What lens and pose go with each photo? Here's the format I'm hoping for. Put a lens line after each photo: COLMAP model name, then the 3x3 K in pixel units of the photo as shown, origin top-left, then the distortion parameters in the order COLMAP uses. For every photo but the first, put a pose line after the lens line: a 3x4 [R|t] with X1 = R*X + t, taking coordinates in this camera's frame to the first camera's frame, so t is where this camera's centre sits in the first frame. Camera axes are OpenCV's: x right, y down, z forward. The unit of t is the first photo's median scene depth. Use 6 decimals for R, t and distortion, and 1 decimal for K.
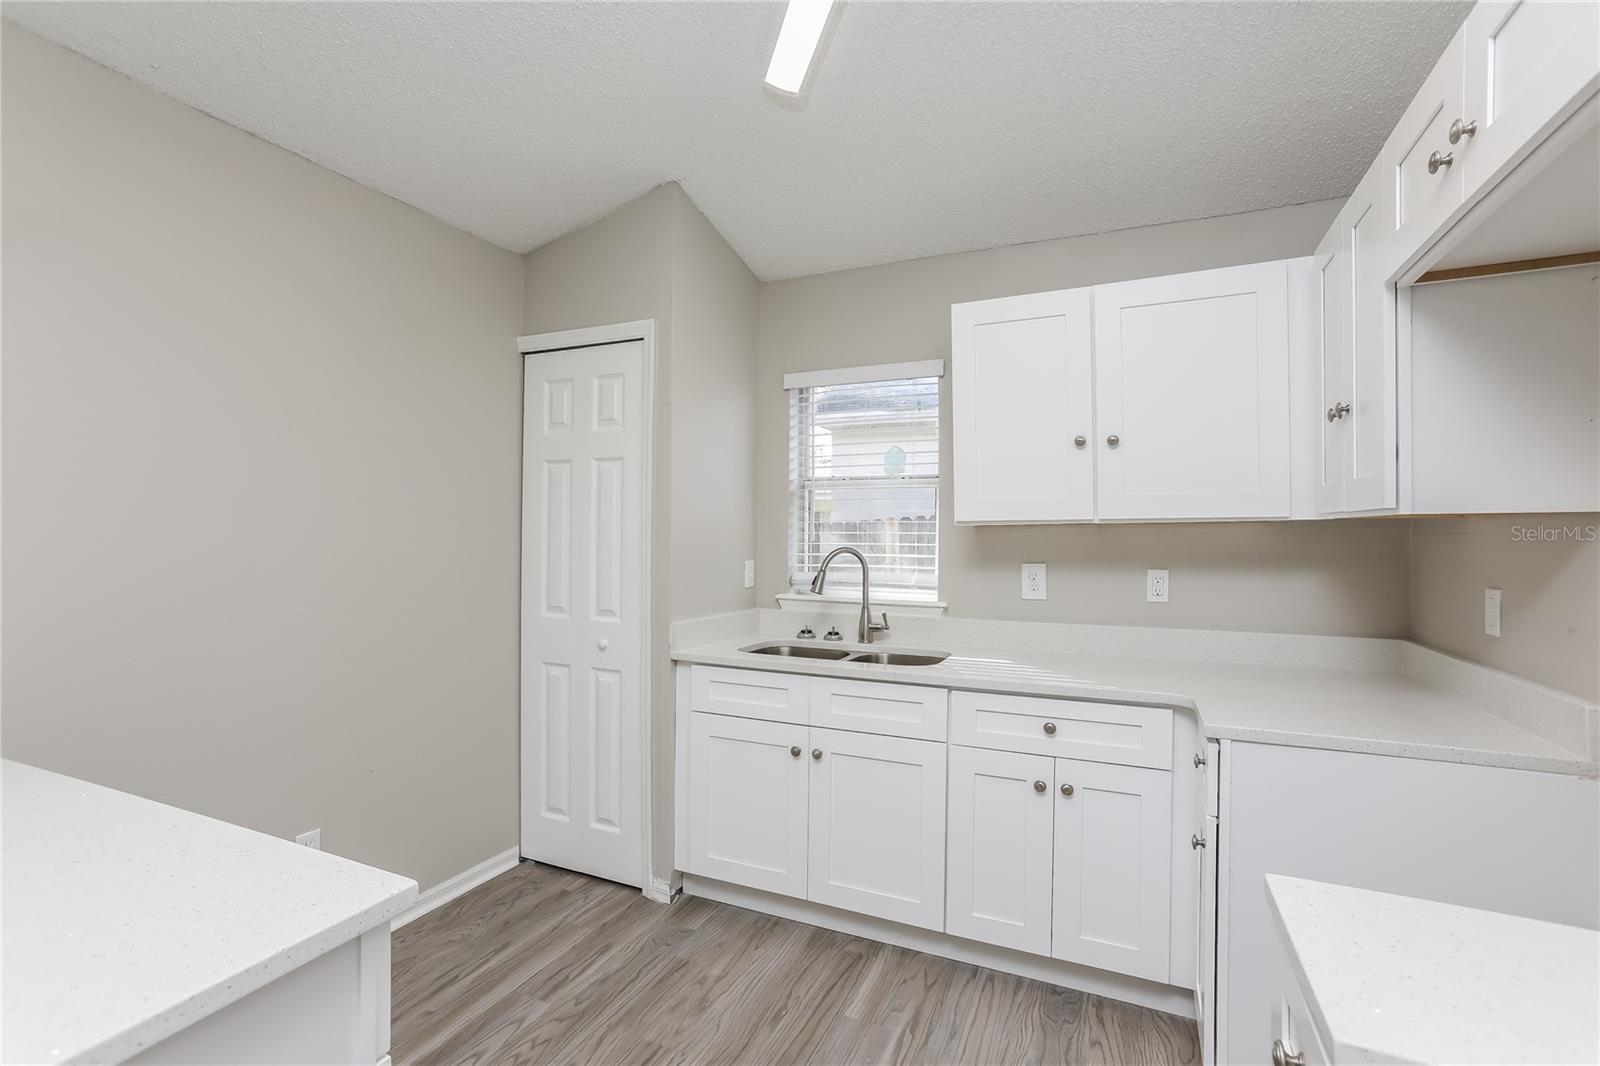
lens RADIAL K [[732.1, 0, 797.1], [0, 732.1, 527.1], [0, 0, 1]] dist [-0.064432, 0.028839]
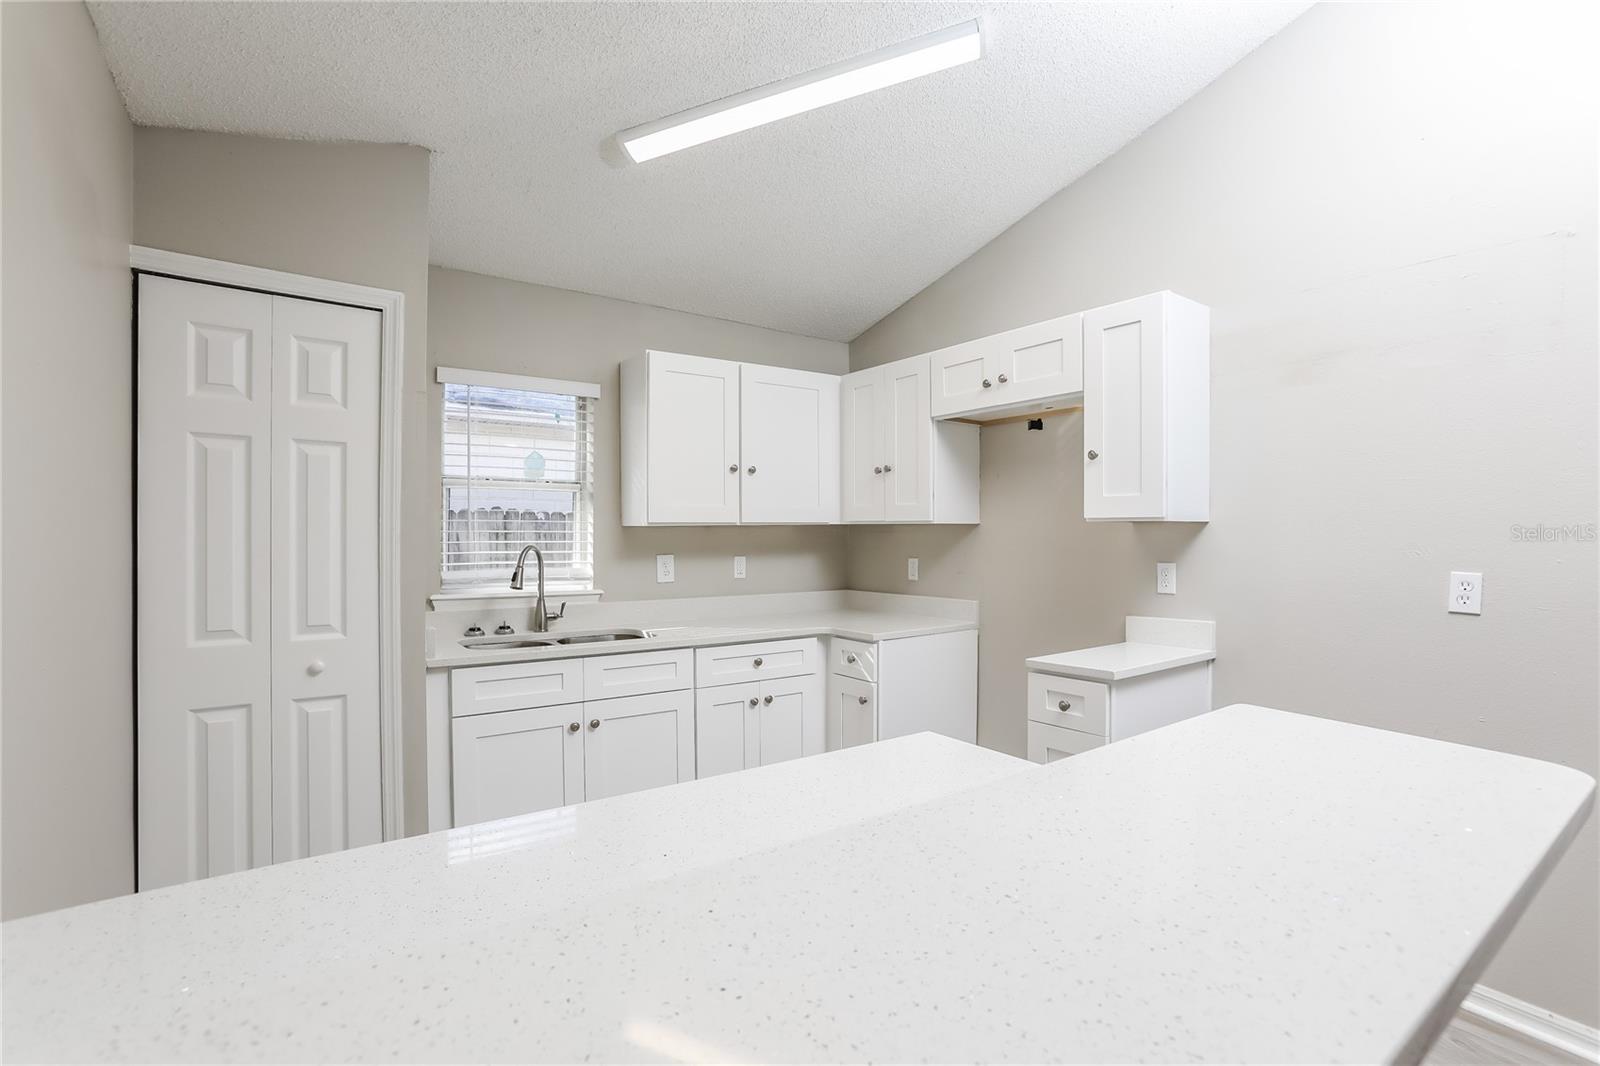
lens RADIAL K [[732.1, 0, 797.1], [0, 732.1, 527.1], [0, 0, 1]] dist [-0.064432, 0.028839]
pose [[0.503590, 0.005001, 0.863928, -0.680729], [-0.006605, 0.999976, -0.001938, 0.000934], [-0.863917, -0.004730, 0.503611, 0.126434]]
